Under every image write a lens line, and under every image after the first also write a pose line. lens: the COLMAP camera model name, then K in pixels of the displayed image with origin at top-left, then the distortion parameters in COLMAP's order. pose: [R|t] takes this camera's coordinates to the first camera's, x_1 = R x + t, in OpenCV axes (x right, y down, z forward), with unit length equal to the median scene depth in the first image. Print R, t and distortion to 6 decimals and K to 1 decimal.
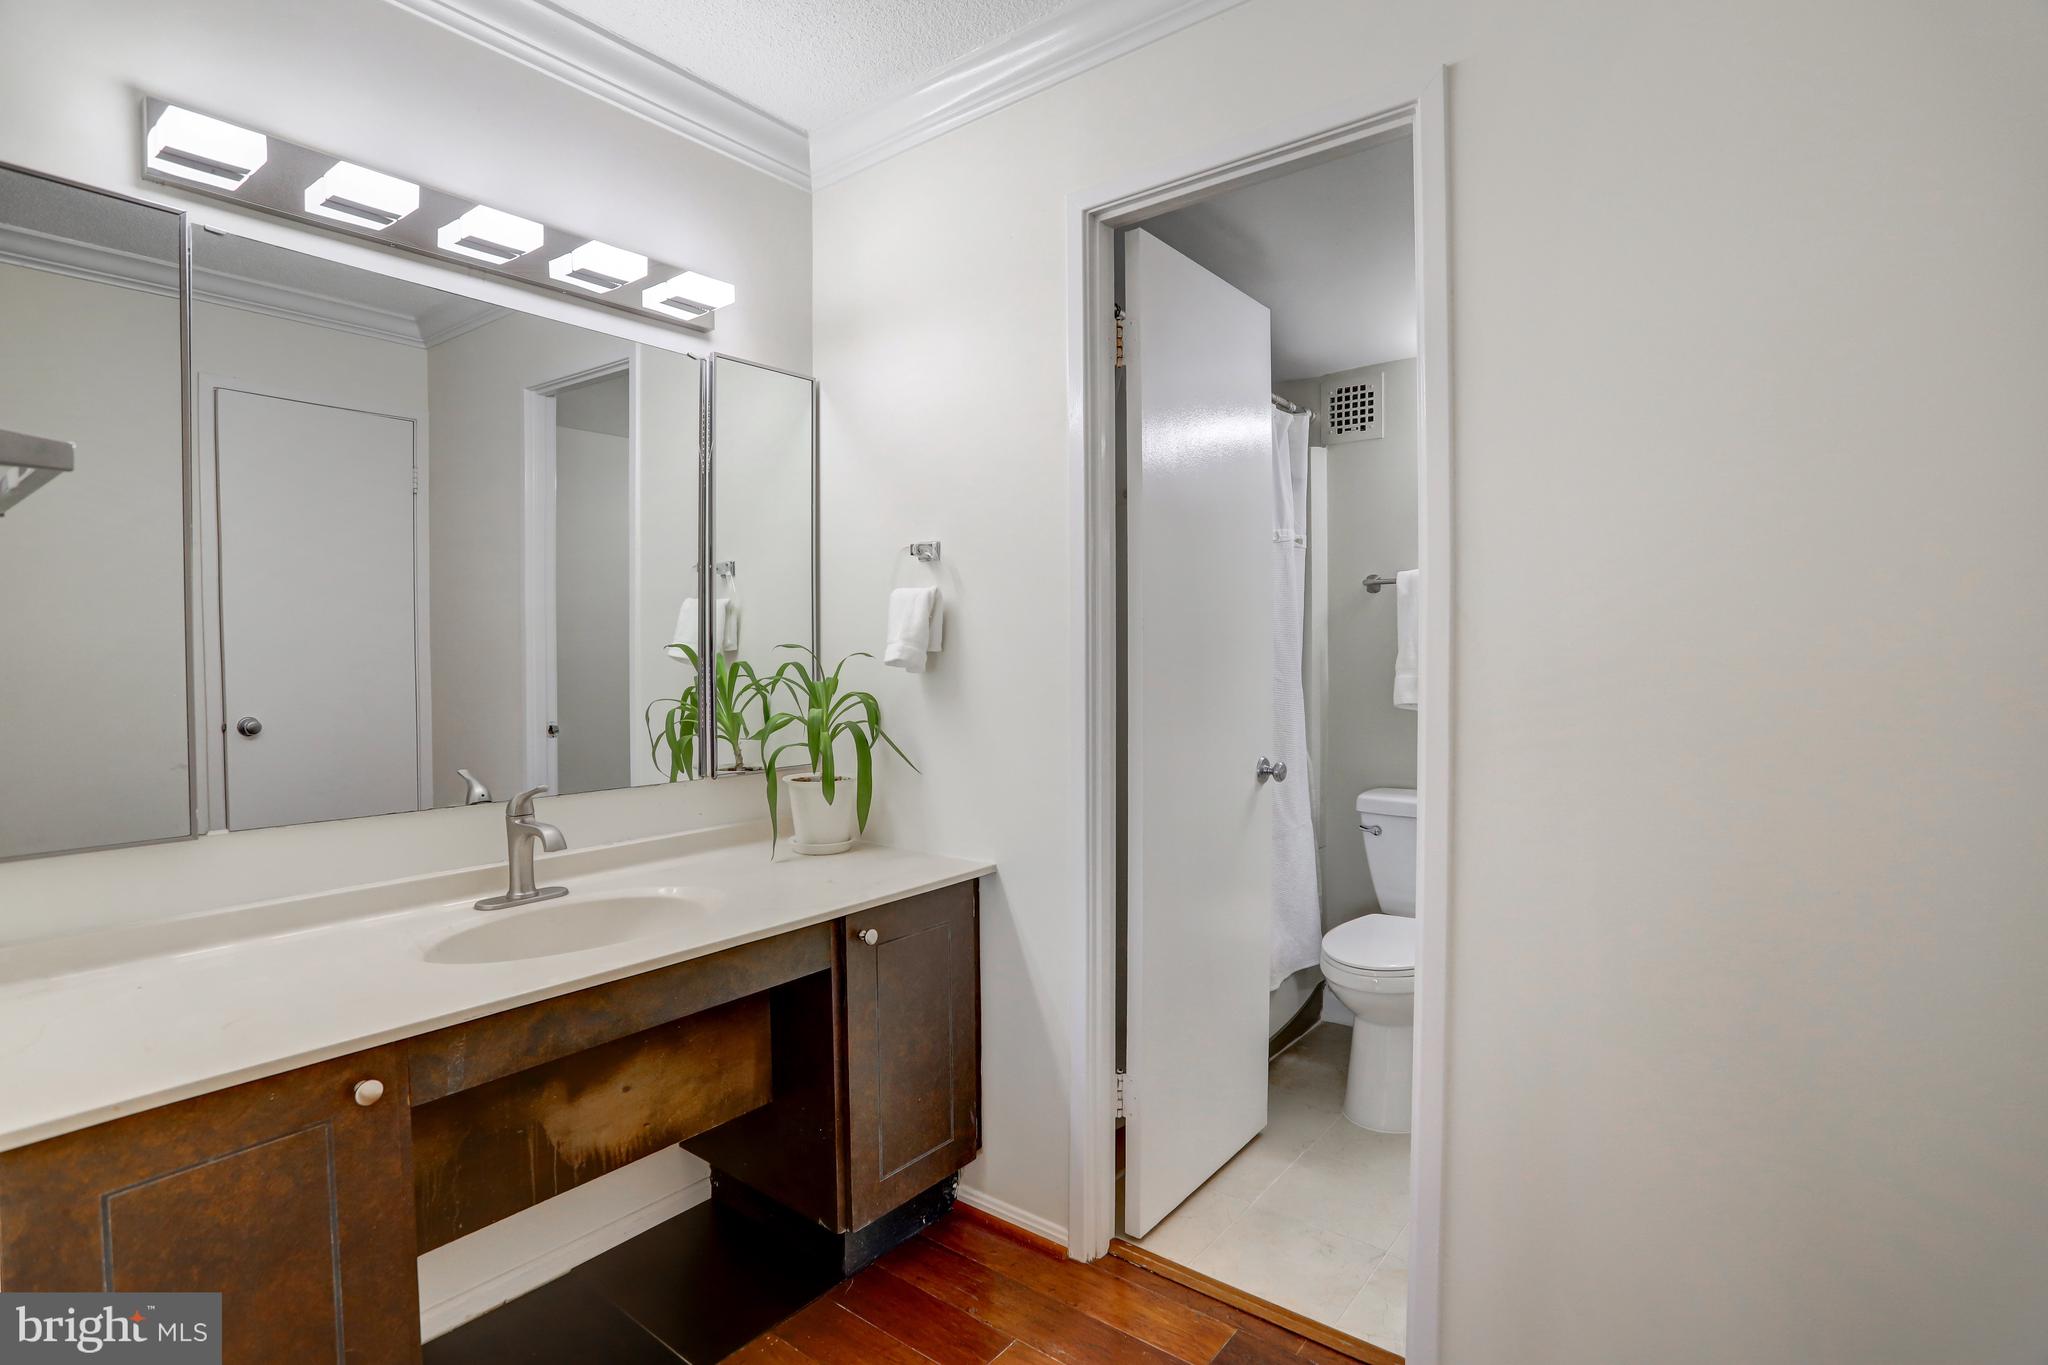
lens RADIAL K [[1002.3, 0, 1025.0], [0, 1002.3, 672.9], [0, 0, 1]] dist [-0.080619, 0.037710]
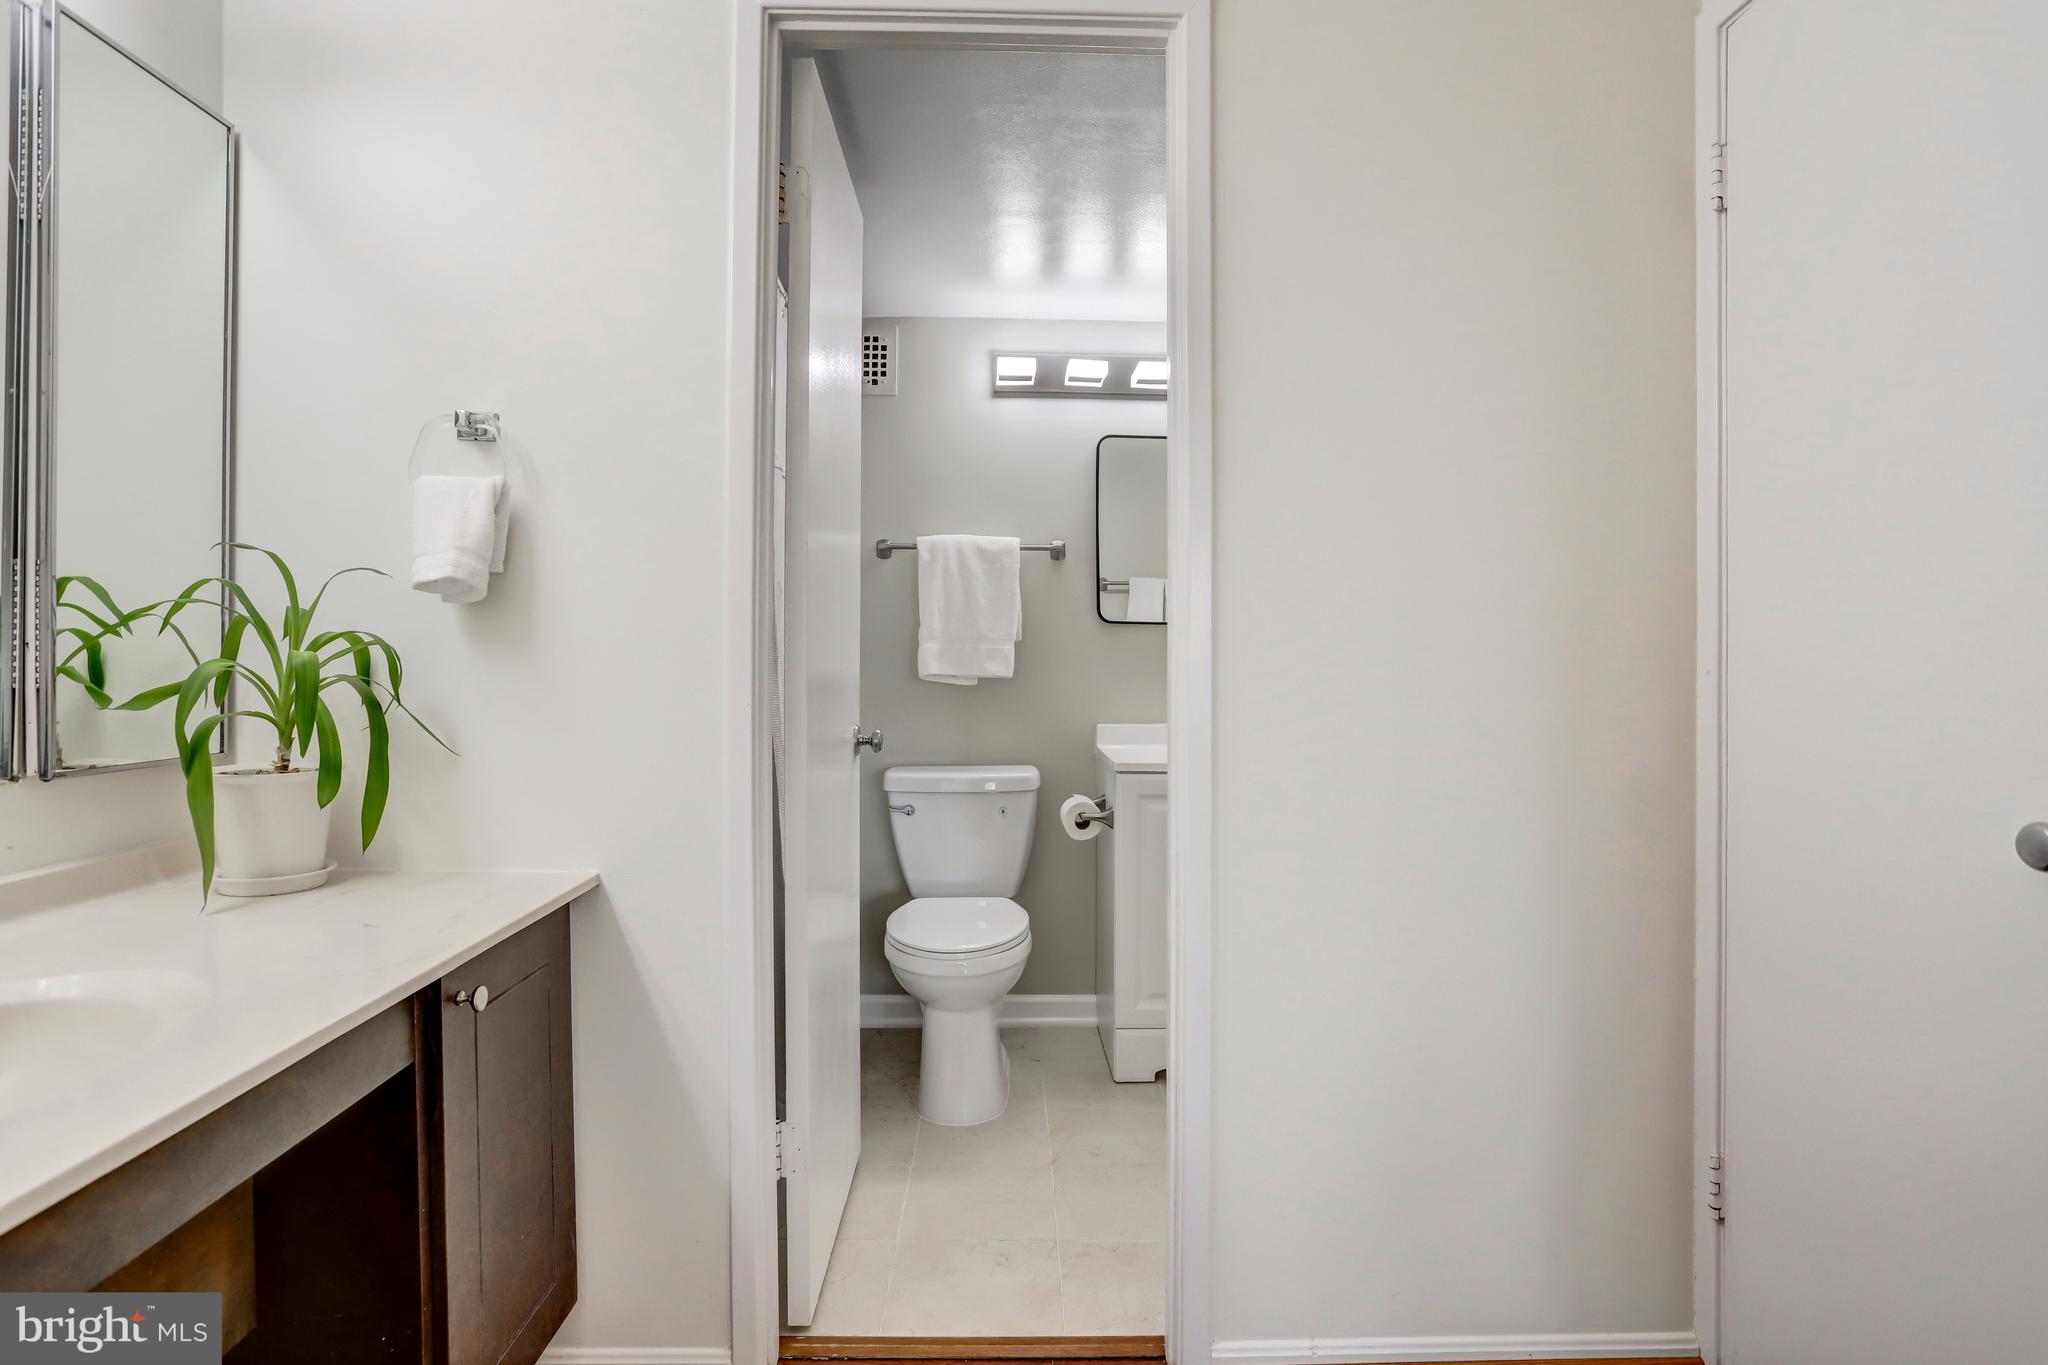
lens RADIAL K [[1046.4, 0, 1031.0], [0, 1046.4, 674.1], [0, 0, 1]] dist [-0.059894, 0.023218]
pose [[0.765935, 0.004848, 0.642900, -0.184613], [0.000358, 0.999968, -0.007967, 0.037882], [-0.642918, 0.006332, 0.765908, 0.162641]]
